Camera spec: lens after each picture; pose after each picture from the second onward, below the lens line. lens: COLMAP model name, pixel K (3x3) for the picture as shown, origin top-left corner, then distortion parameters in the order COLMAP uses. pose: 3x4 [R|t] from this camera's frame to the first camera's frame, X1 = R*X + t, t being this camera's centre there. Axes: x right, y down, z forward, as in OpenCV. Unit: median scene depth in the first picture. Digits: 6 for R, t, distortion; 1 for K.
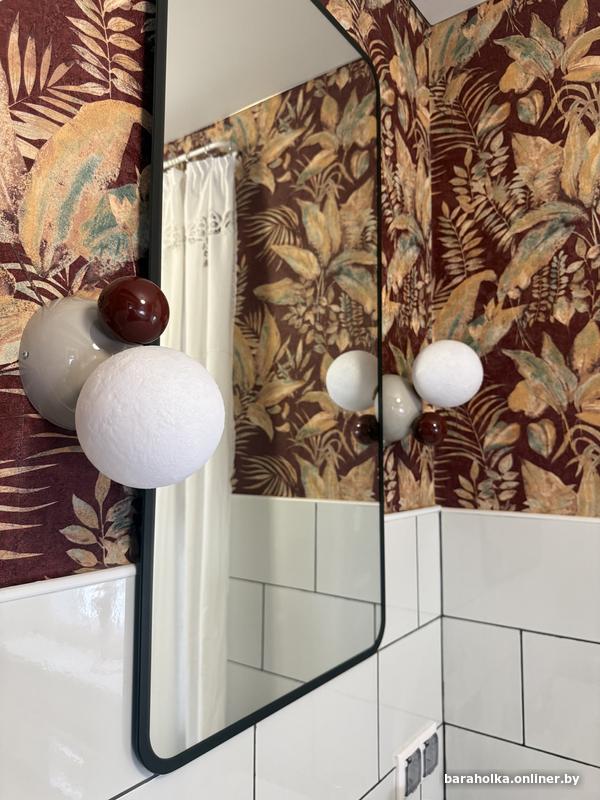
lens RADIAL K [[577.2, 0, 299.3], [0, 577.2, 401.5], [0, 0, 1]] dist [0.007782, -0.012295]
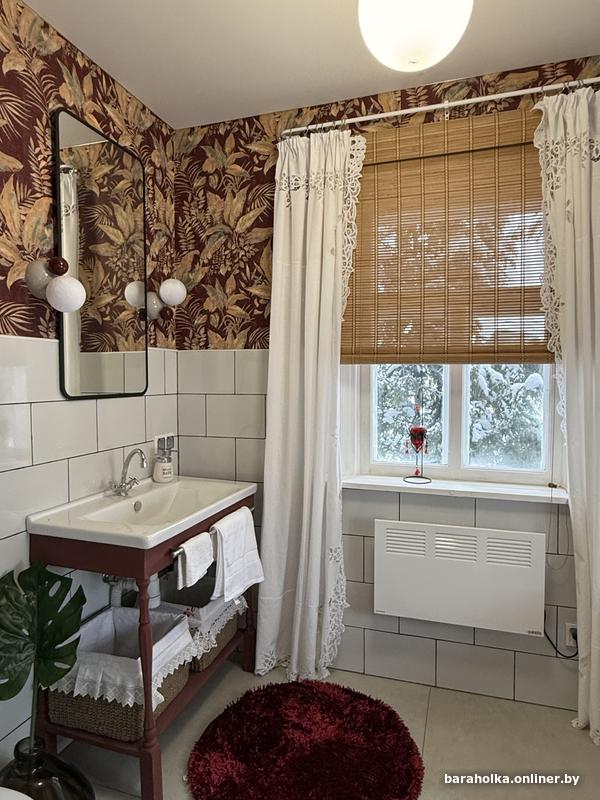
lens RADIAL K [[509.9, 0, 305.7], [0, 509.9, 399.0], [0, 0, 1]] dist [0.001114, -0.007699]
pose [[0.947047, -0.018990, 0.320533, 0.069058], [-0.022366, 0.991924, 0.124849, 0.111220], [-0.320315, -0.125407, 0.938974, -1.207927]]
